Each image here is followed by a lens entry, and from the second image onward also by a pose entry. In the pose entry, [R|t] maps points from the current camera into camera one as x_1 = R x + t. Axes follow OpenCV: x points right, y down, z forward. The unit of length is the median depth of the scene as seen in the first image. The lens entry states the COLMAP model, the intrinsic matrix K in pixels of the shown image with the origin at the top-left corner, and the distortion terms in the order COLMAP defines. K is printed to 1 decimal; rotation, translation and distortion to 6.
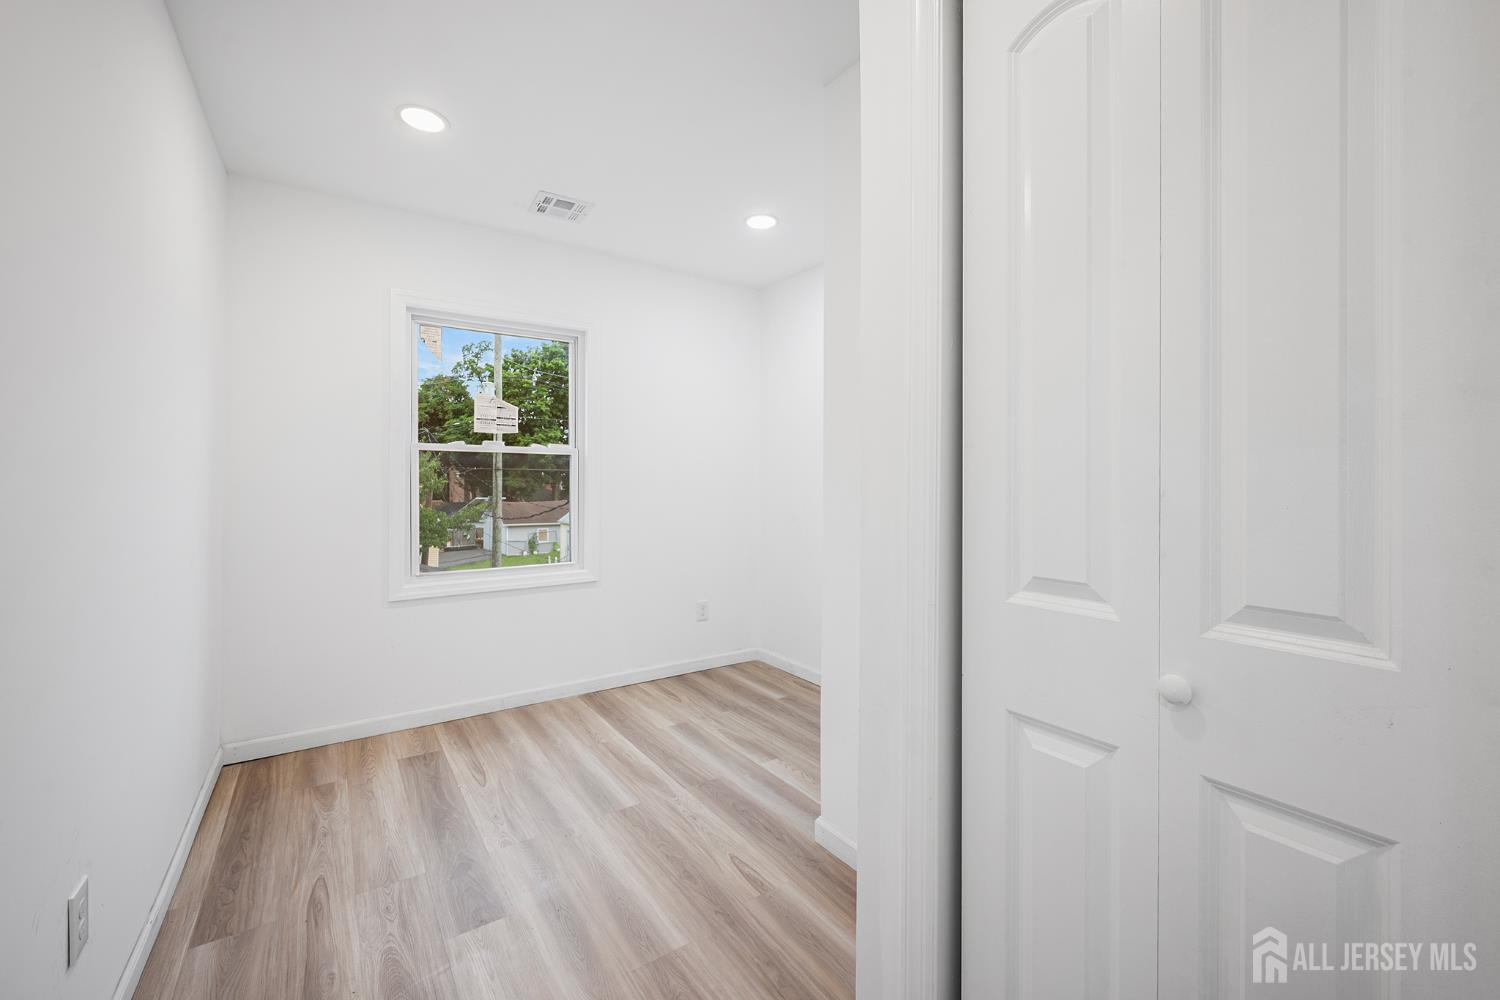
lens RADIAL K [[603.7, 0, 744.5], [0, 603.7, 487.2], [0, 0, 1]] dist [0.004950, -0.000360]
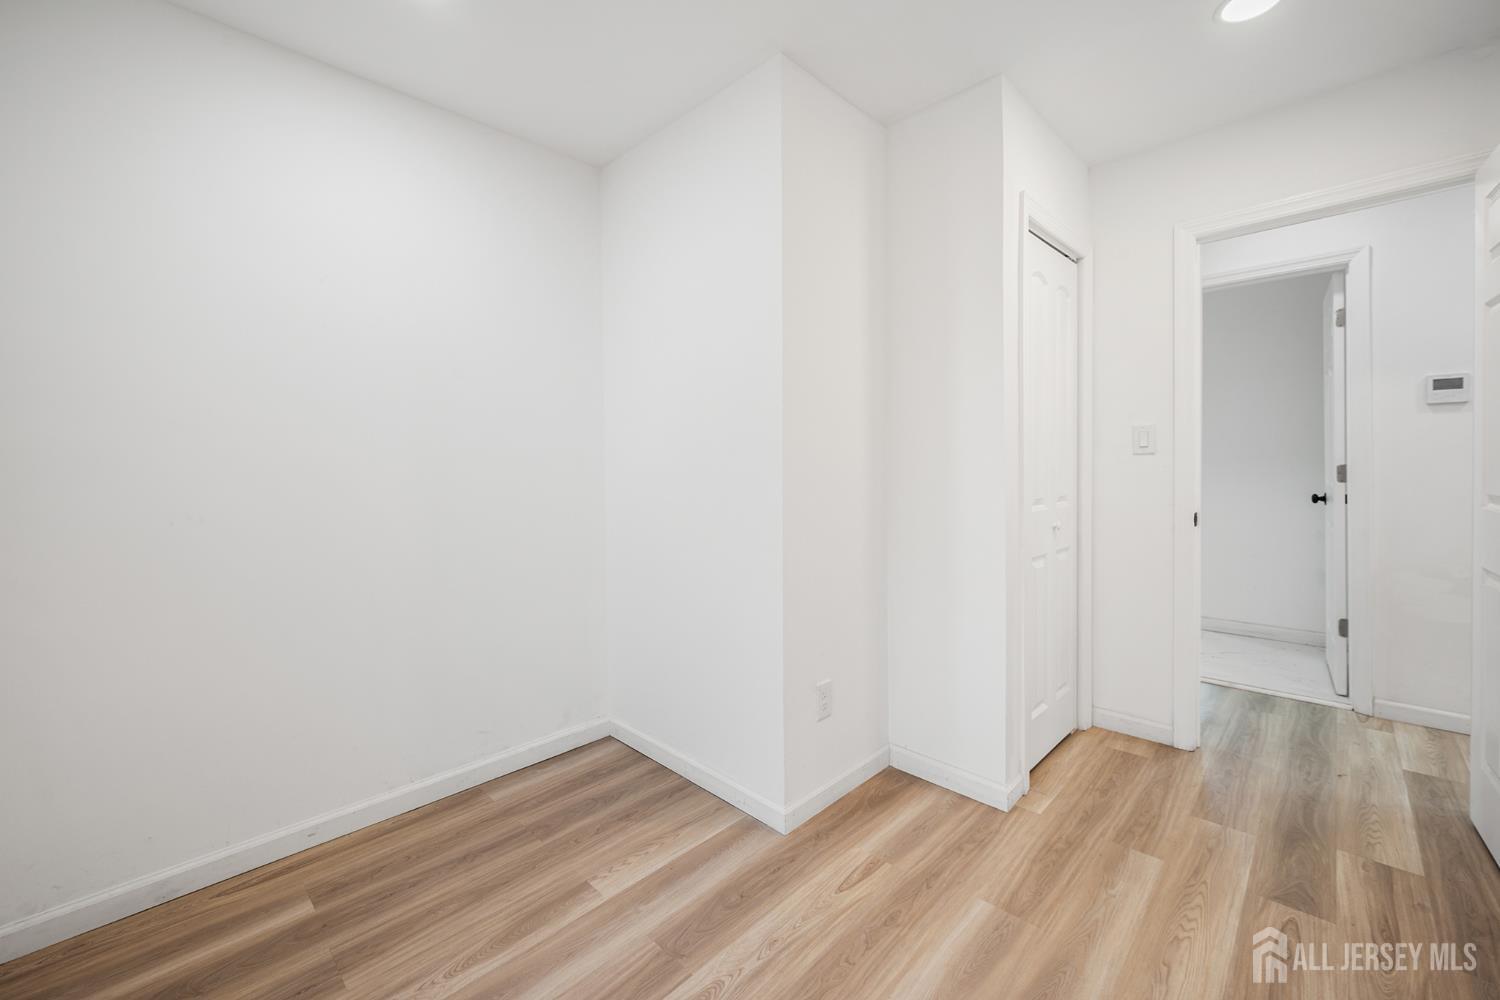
lens RADIAL K [[603.7, 0, 744.5], [0, 603.7, 487.2], [0, 0, 1]] dist [0.004950, -0.000360]
pose [[-0.191113, -0.028204, 0.981163, -0.799595], [0.013345, 0.999420, 0.031328, -0.003653], [-0.981477, 0.019081, -0.190626, 1.230983]]
